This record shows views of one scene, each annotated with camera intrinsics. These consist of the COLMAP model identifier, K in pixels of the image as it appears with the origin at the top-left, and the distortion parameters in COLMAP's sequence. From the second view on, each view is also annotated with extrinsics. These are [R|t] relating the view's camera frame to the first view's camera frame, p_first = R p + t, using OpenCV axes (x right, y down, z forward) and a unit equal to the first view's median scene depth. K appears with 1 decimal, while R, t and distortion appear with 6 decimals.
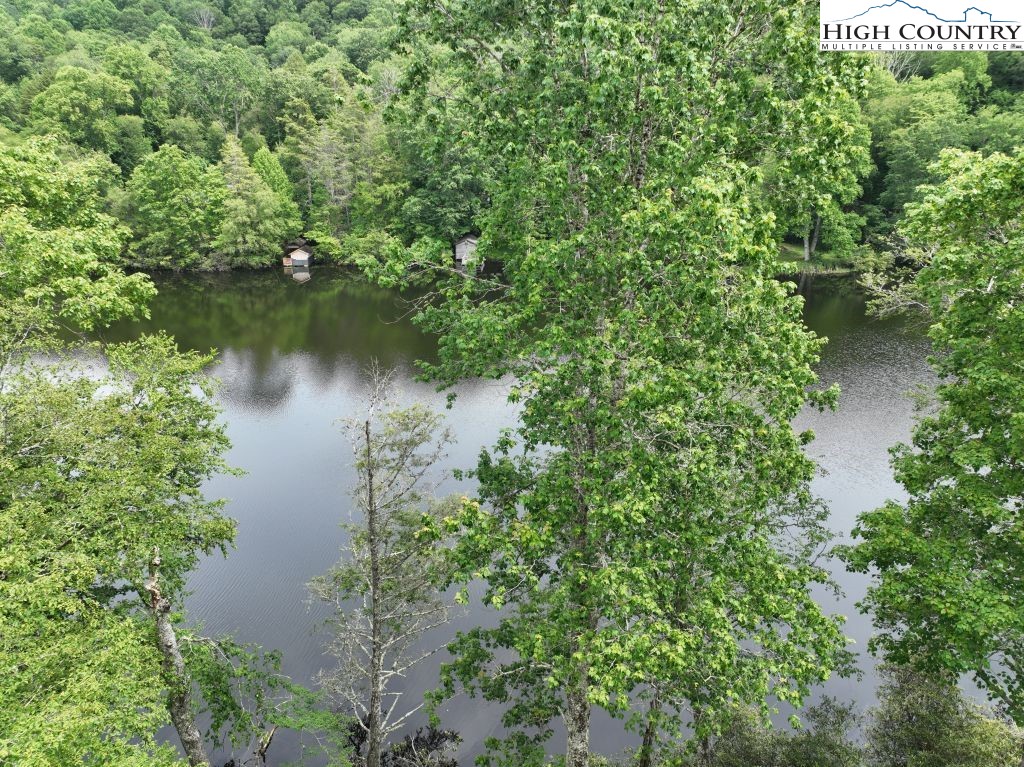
lens RADIAL K [[717.1, 0, 515.3], [0, 717.1, 383.7], [0, 0, 1]] dist [-0.002858, 0.019666]
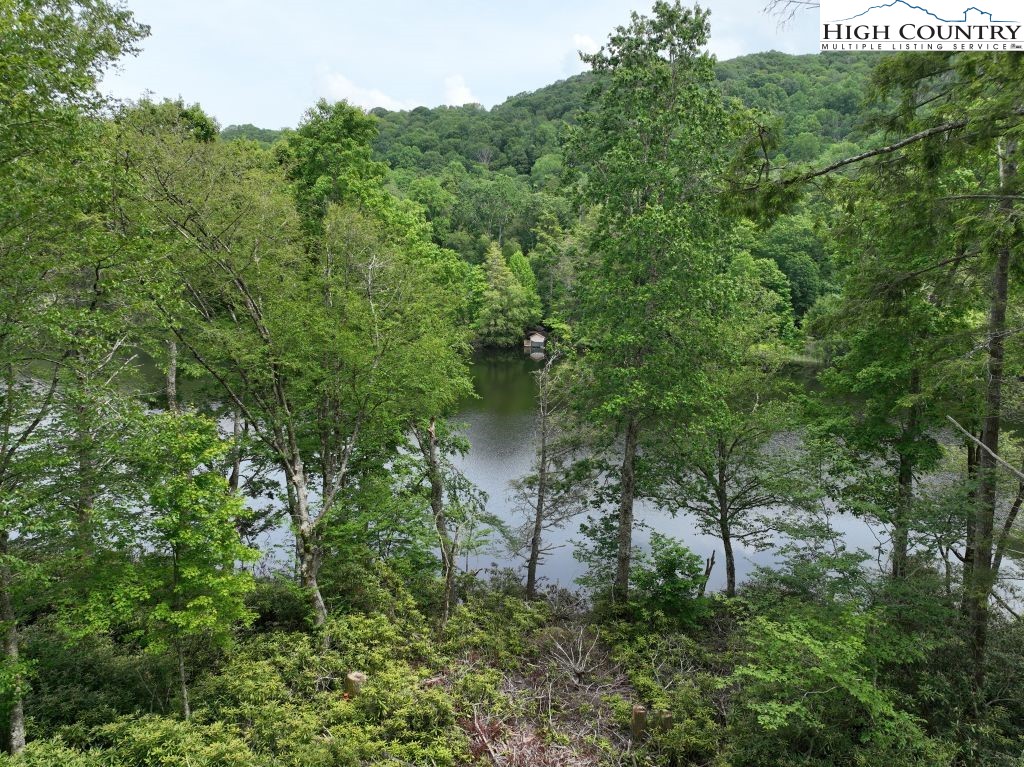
lens RADIAL K [[717.1, 0, 515.3], [0, 717.1, 383.7], [0, 0, 1]] dist [-0.002858, 0.019666]
pose [[0.945842, 0.054210, -0.320070, 0.048176], [-0.101892, 0.985708, -0.134152, 0.056997], [0.308223, 0.159499, 0.937848, -0.113853]]
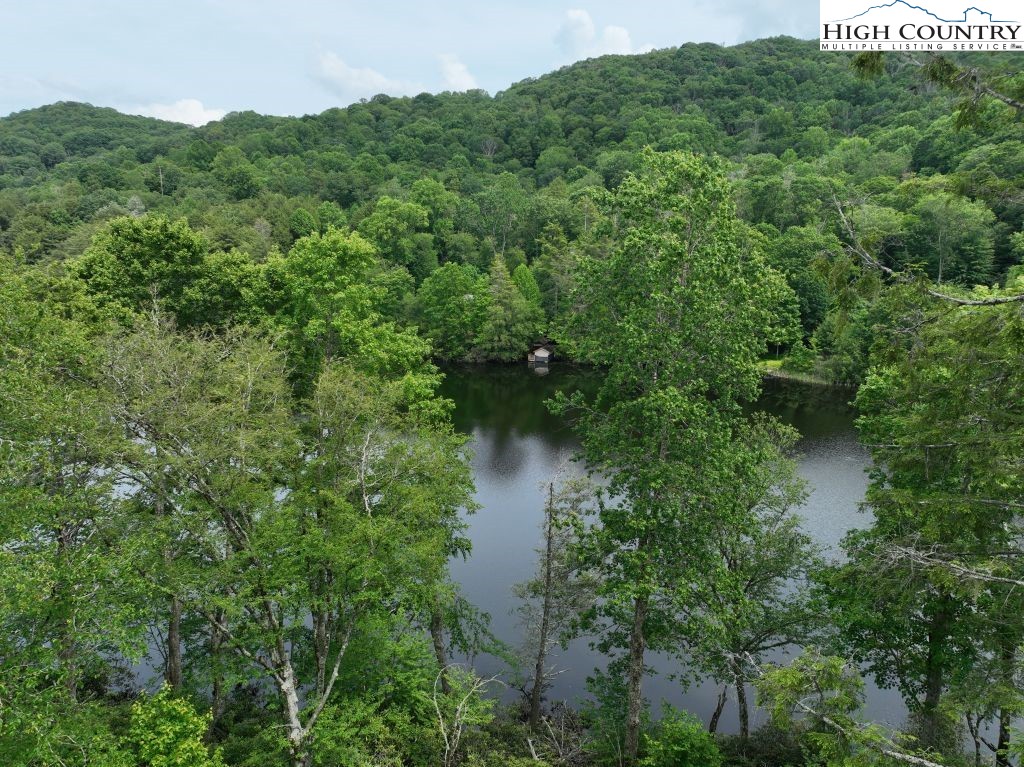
lens RADIAL K [[717.1, 0, 515.3], [0, 717.1, 383.7], [0, 0, 1]] dist [-0.002858, 0.019666]
pose [[0.943949, 0.064815, -0.323666, 0.040729], [-0.104646, 0.988715, -0.107200, 0.001623], [0.313065, 0.135061, 0.940079, -0.109528]]
